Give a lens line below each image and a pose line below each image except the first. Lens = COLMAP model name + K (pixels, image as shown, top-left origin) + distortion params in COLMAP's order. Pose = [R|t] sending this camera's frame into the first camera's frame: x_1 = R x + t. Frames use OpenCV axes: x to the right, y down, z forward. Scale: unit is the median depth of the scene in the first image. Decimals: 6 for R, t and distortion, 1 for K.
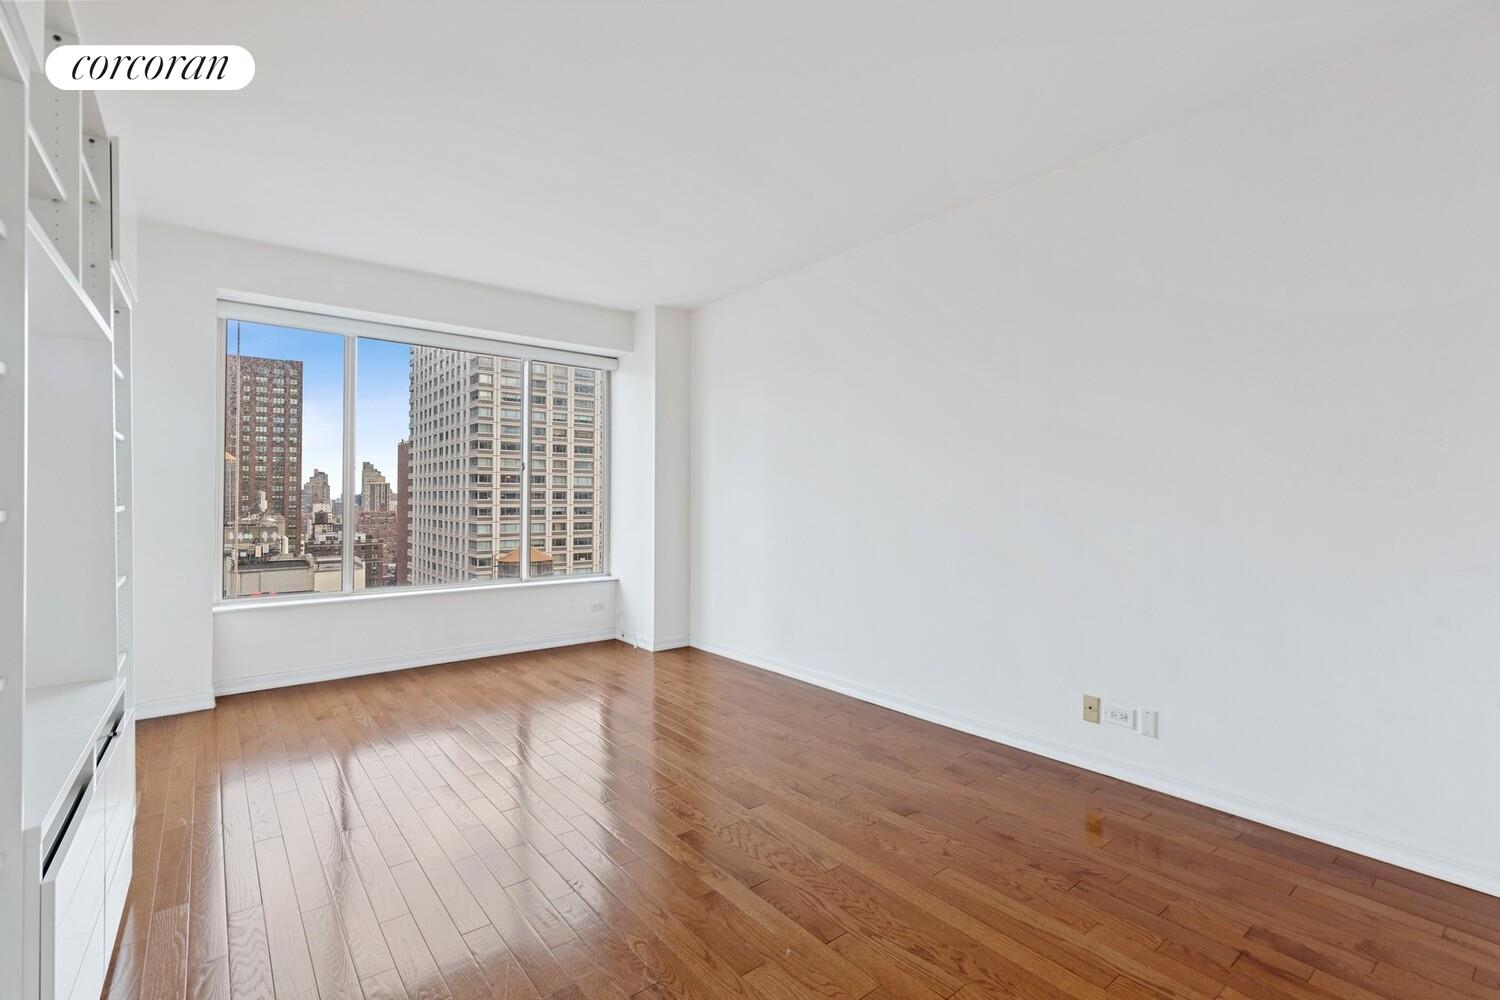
lens RADIAL K [[675.9, 0, 750.0], [0, 675.9, 500.0], [0, 0, 1]] dist [0.002574, 0.000102]
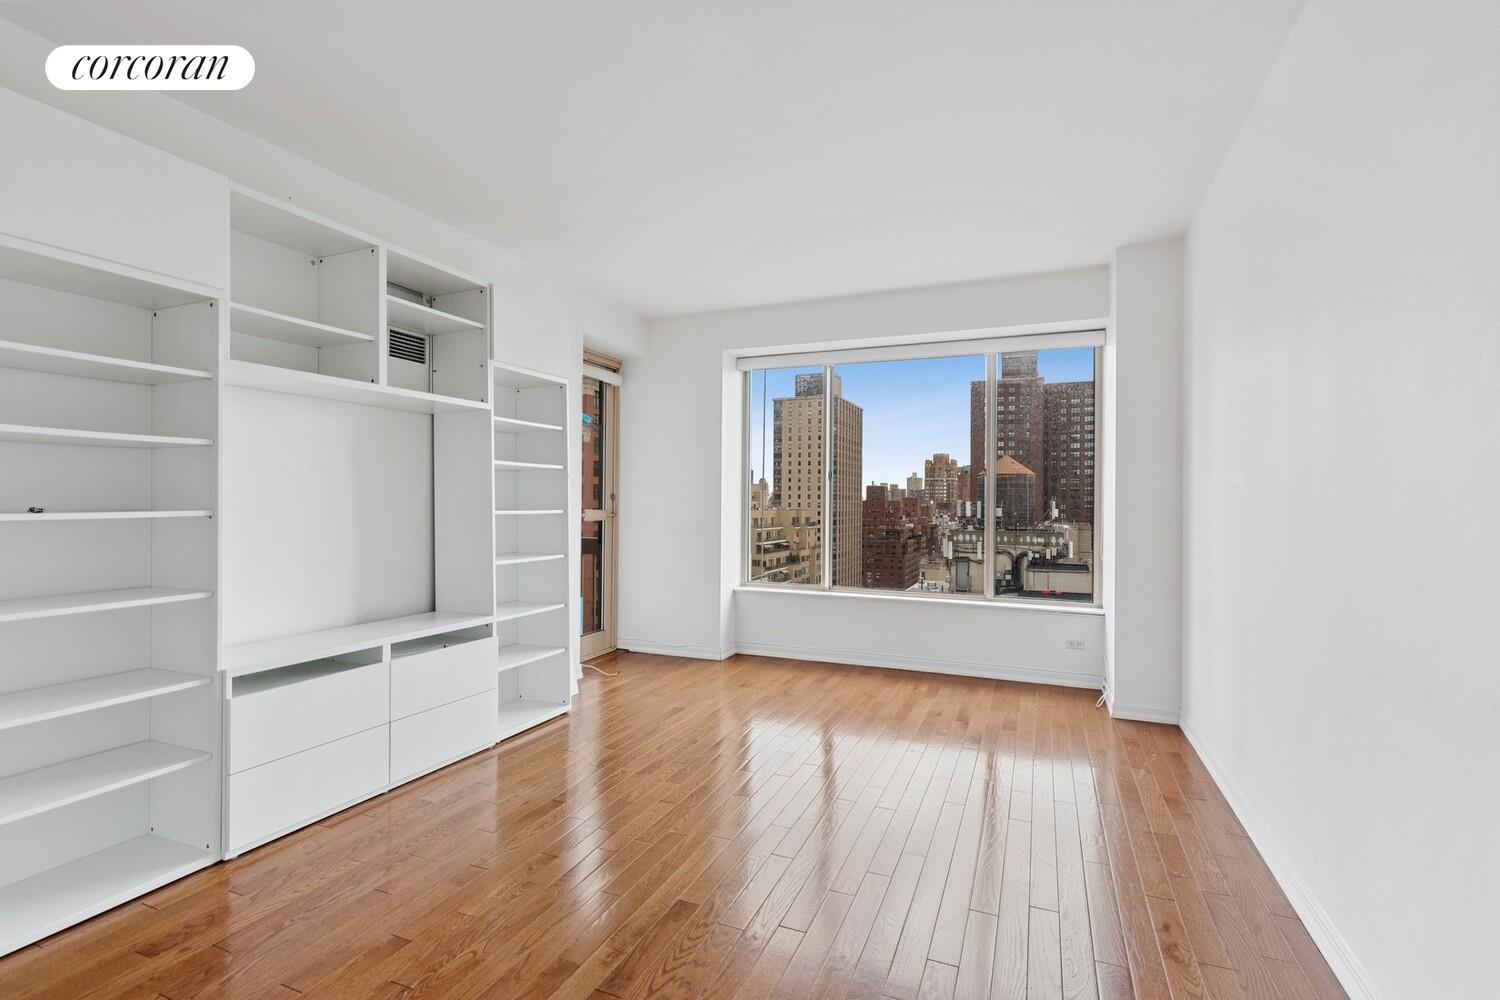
lens RADIAL K [[675.9, 0, 750.0], [0, 675.9, 500.0], [0, 0, 1]] dist [0.002574, 0.000102]
pose [[0.491721, 0.000735, -0.870752, 0.271515], [-0.013128, 0.999892, -0.006570, -0.001955], [0.870654, 0.014662, 0.491678, 0.259266]]
